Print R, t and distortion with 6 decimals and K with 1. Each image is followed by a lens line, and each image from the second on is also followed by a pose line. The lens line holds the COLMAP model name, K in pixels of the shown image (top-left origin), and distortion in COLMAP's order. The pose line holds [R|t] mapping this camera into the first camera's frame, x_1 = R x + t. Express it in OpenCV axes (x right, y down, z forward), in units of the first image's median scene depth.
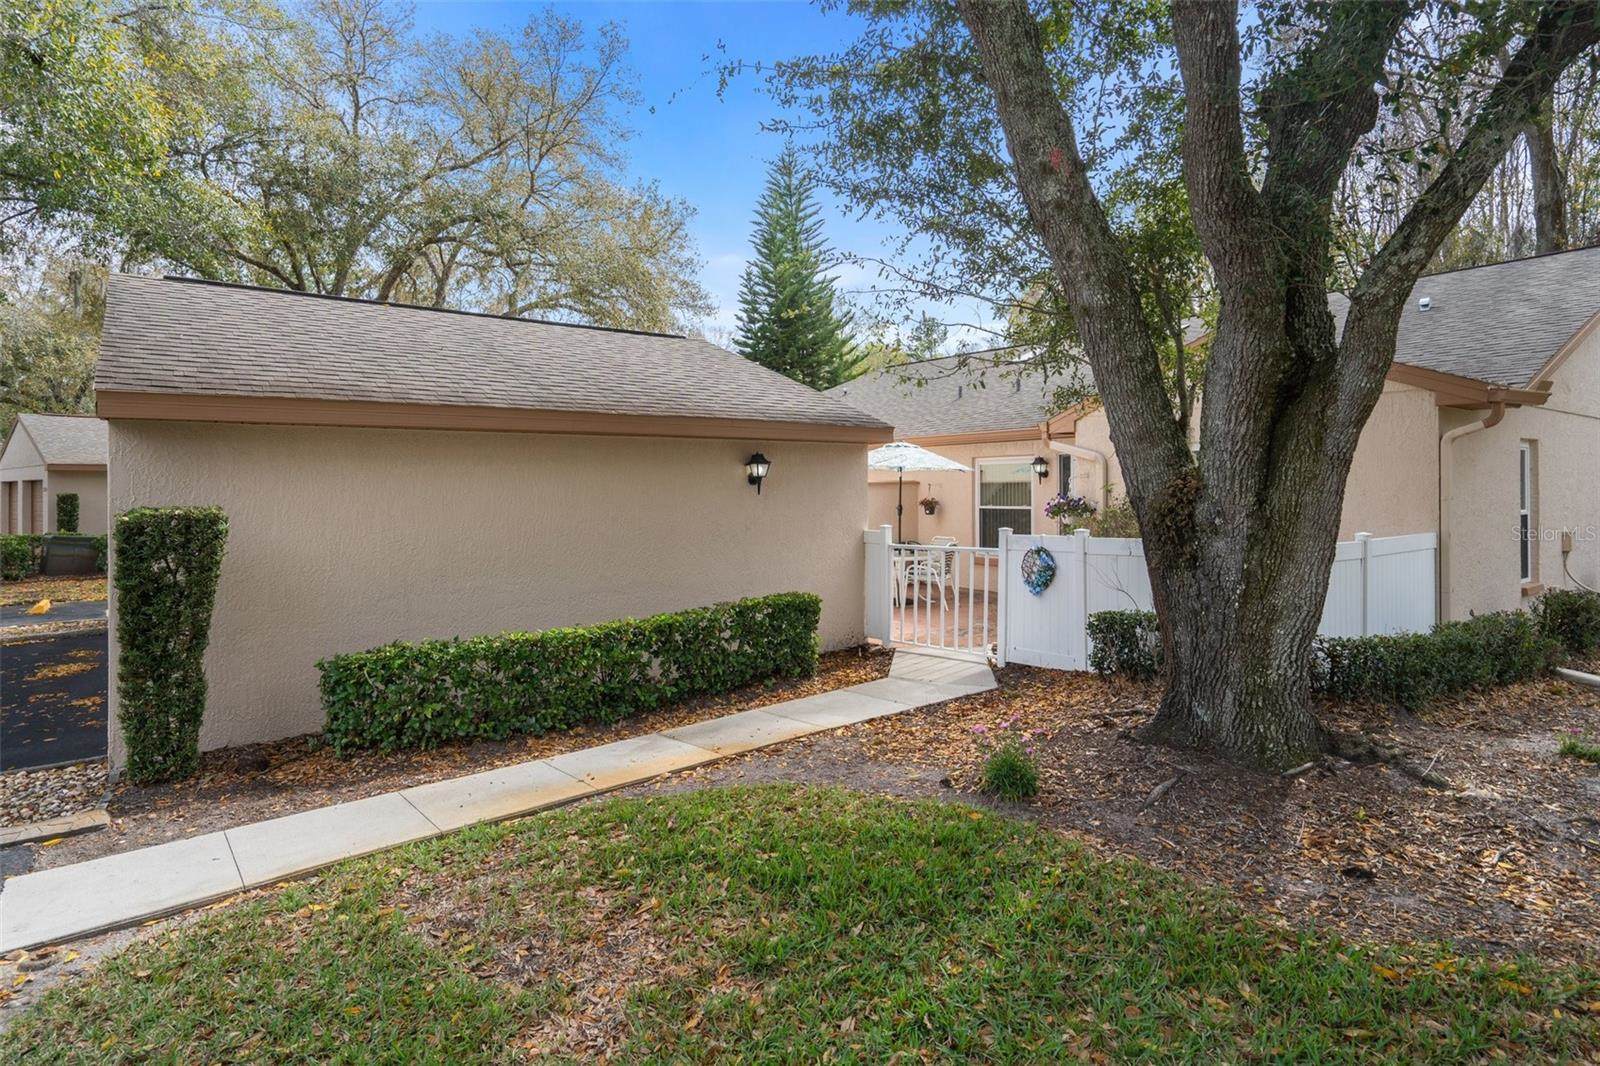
lens RADIAL K [[850.2, 0, 800.4], [0, 850.2, 504.3], [0, 0, 1]] dist [0.035274, 0.000435]
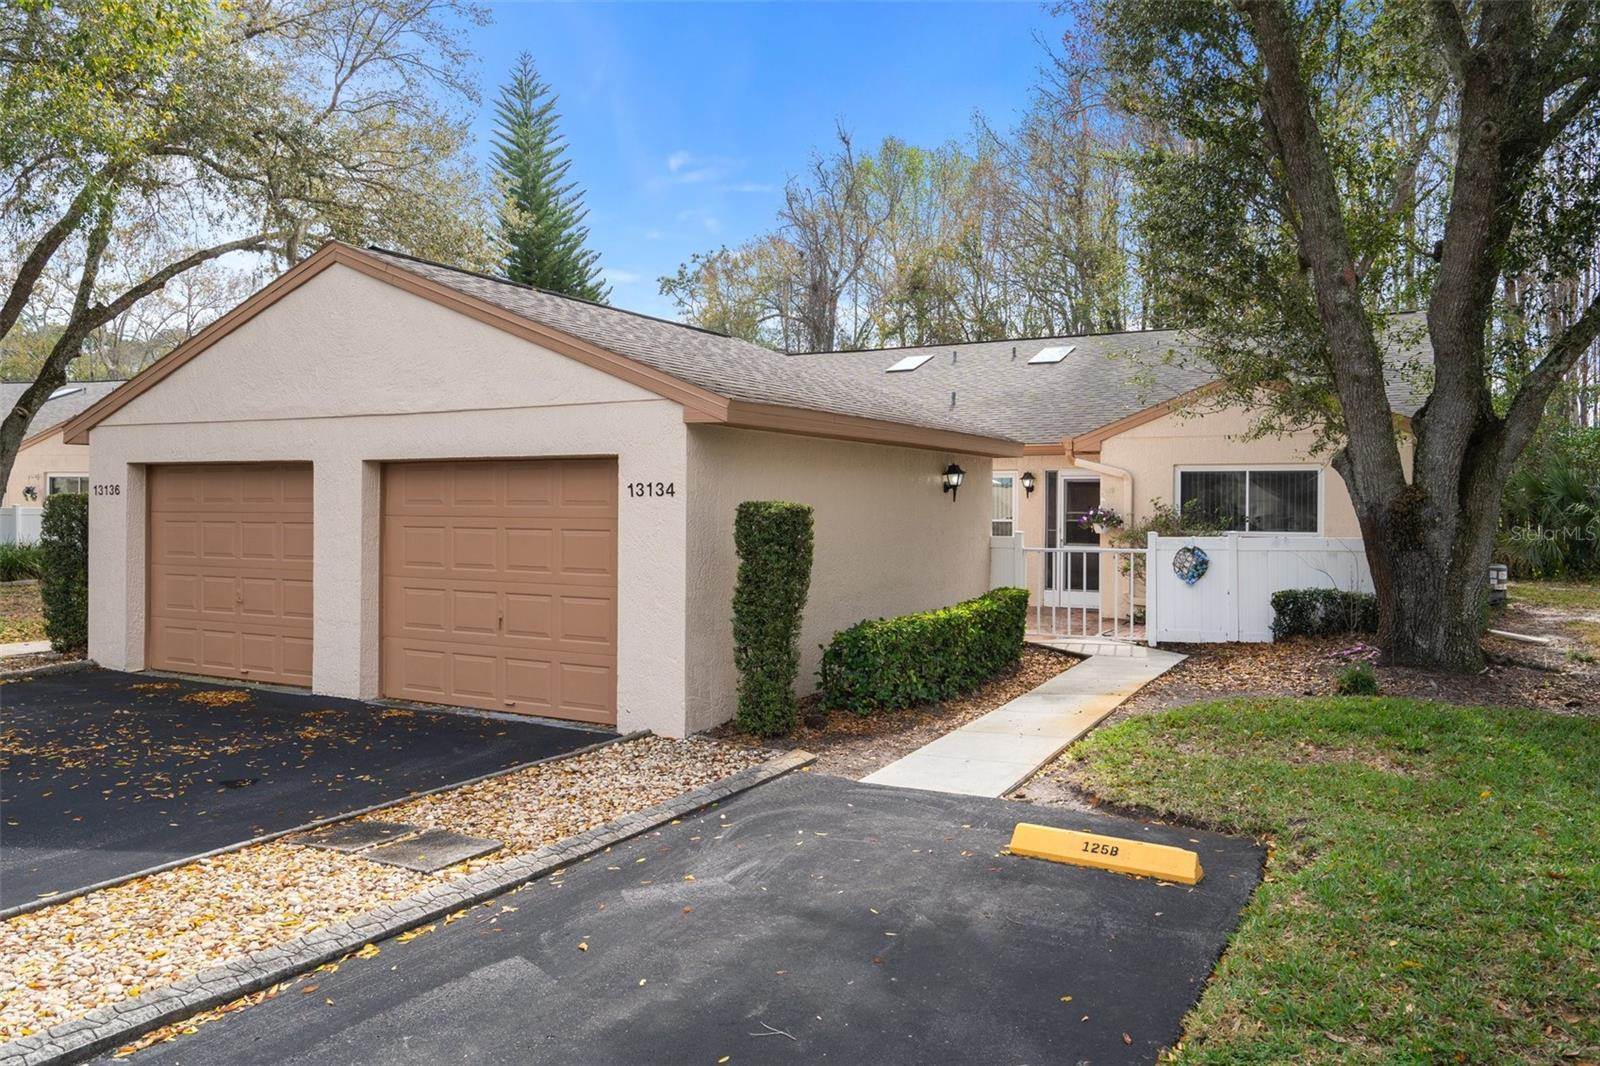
lens RADIAL K [[1165.3, 0, 800.0], [0, 1165.3, 533.0], [0, 0, 1]] dist [0.005182, 0.103484]
pose [[0.909246, 0.005142, 0.416227, -1.408207], [-0.006600, 0.999976, 0.002064, 0.045276], [-0.416206, -0.004624, 0.909258, -0.458188]]
